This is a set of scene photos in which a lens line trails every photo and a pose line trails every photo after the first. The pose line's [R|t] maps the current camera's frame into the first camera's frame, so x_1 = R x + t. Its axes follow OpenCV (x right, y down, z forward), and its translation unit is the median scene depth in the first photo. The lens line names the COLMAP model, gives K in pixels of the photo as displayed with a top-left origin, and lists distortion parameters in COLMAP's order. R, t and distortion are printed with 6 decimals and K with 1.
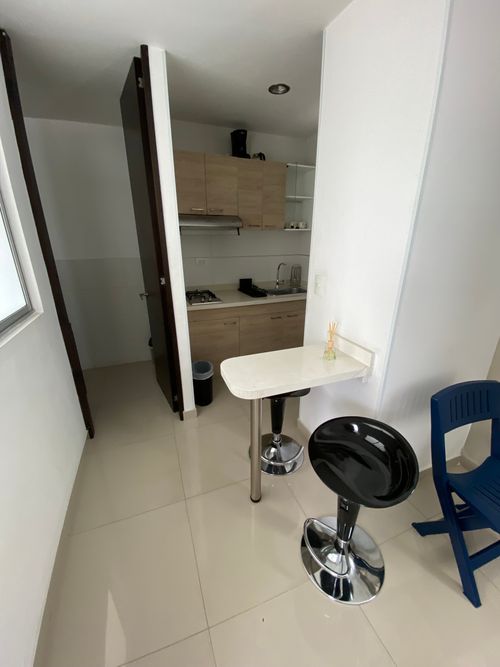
lens RADIAL K [[273.7, 0, 245.1], [0, 273.7, 343.2], [0, 0, 1]] dist [0.006805, -0.012043]
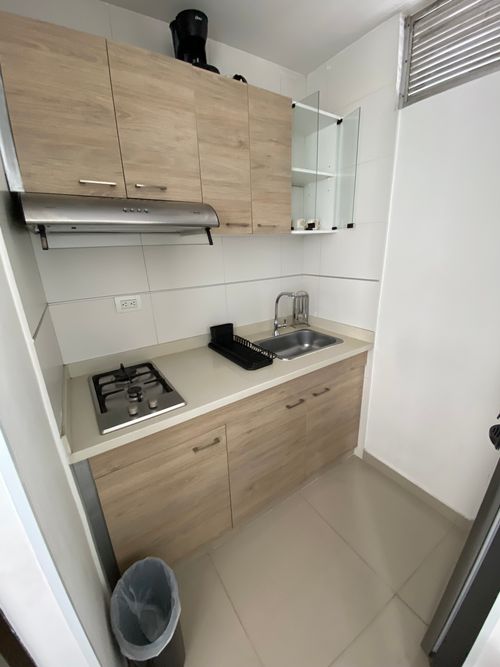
lens RADIAL K [[273.7, 0, 251.7], [0, 273.7, 336.6], [0, 0, 1]] dist [0.006805, -0.012043]
pose [[0.975536, -0.095176, 0.198169, -0.056623], [0.106361, 0.993237, -0.046562, -0.217722], [-0.192397, 0.066500, 0.979061, 0.558916]]
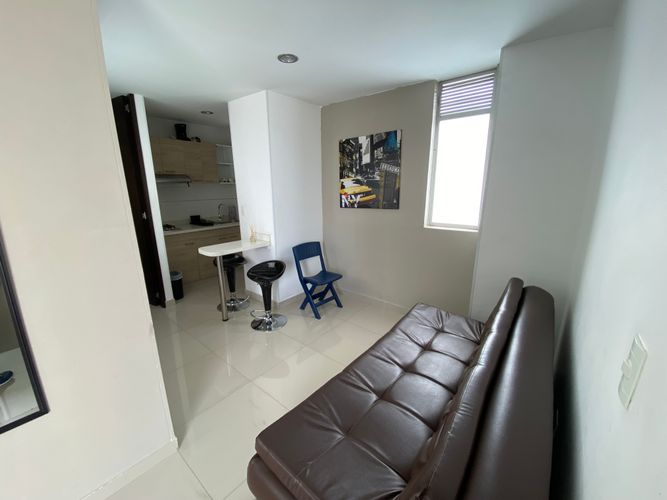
lens RADIAL K [[273.7, 0, 334.9], [0, 273.7, 250.1], [0, 0, 1]] dist [0.006805, -0.012043]
pose [[0.861308, -0.116874, 0.494459, -0.116809], [0.184408, 0.978731, -0.089885, 0.242270], [-0.473437, 0.168600, 0.864541, -0.653843]]
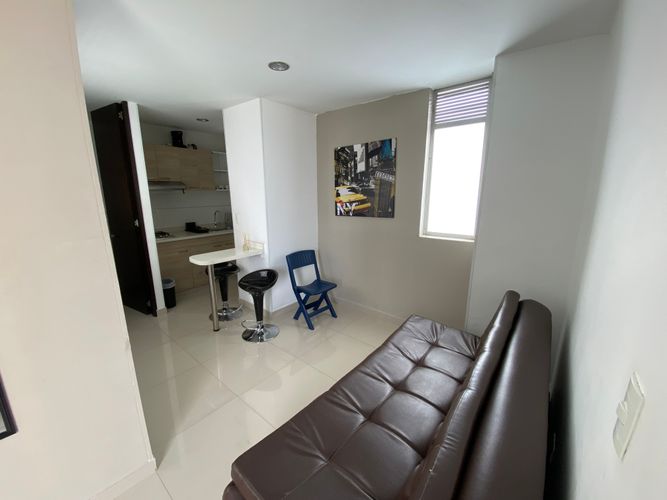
lens RADIAL K [[273.7, 0, 334.8], [0, 273.7, 249.8], [0, 0, 1]] dist [0.006805, -0.012043]
pose [[0.863932, -0.101380, 0.493299, -0.080071], [0.178713, 0.977495, -0.112098, 0.232310], [-0.470832, 0.185004, 0.862607, -0.651199]]
